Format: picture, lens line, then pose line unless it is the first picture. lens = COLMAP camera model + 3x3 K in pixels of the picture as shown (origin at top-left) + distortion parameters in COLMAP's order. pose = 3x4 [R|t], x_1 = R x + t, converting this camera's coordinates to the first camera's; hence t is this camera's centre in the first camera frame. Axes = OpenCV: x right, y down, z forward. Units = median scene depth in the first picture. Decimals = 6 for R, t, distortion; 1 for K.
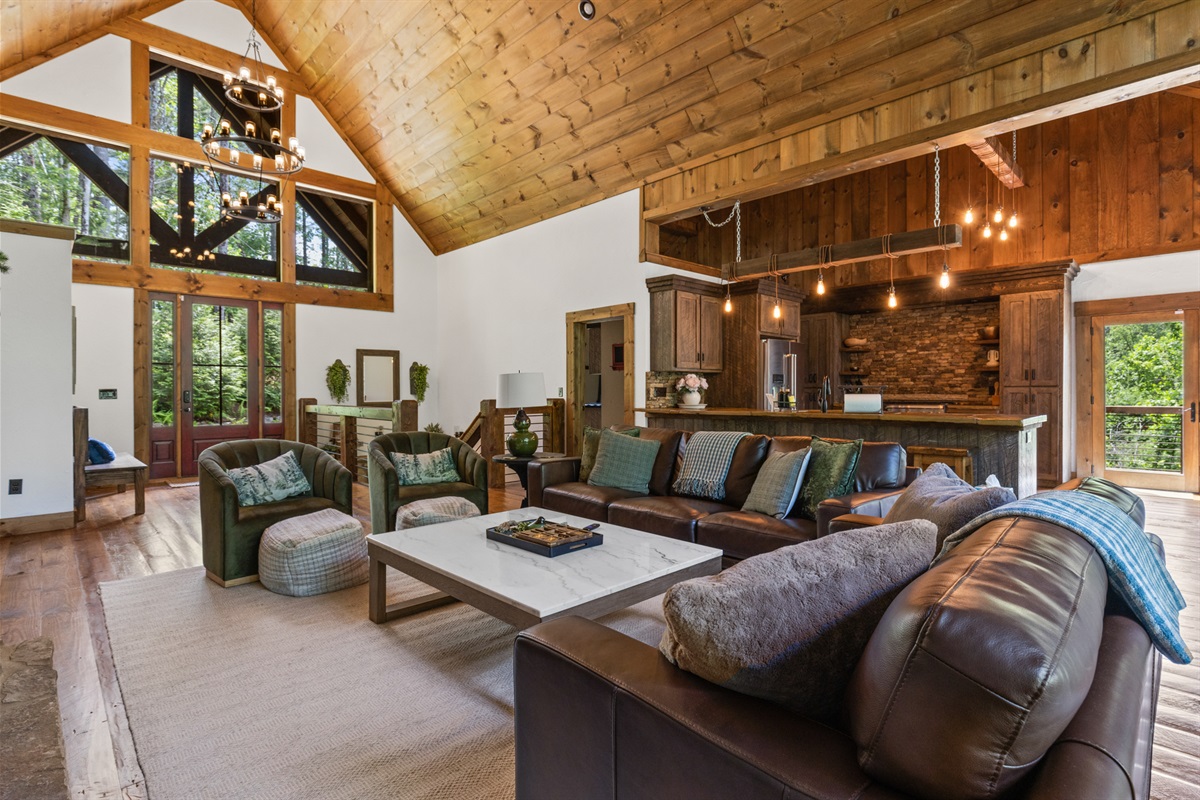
lens RADIAL K [[567.2, 0, 600.0], [0, 567.2, 400.0], [0, 0, 1]] dist [-0.001758, -0.000008]
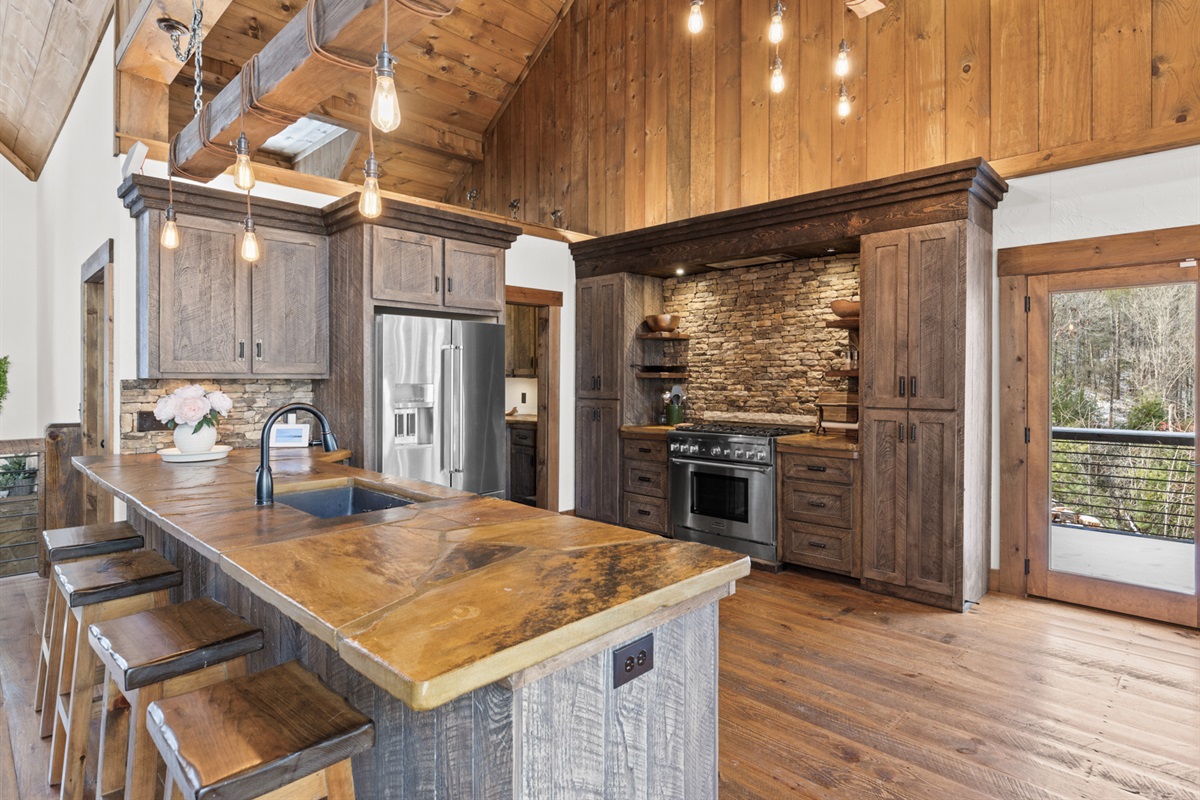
lens RADIAL K [[619.9, 0, 594.6], [0, 619.9, 390.2], [0, 0, 1]] dist [-0.000622, -0.001048]
pose [[0.999733, 0.004472, 0.022672, 0.455041], [-0.004573, 0.999980, 0.004410, -0.042190], [-0.022652, -0.004513, 0.999733, 0.435120]]
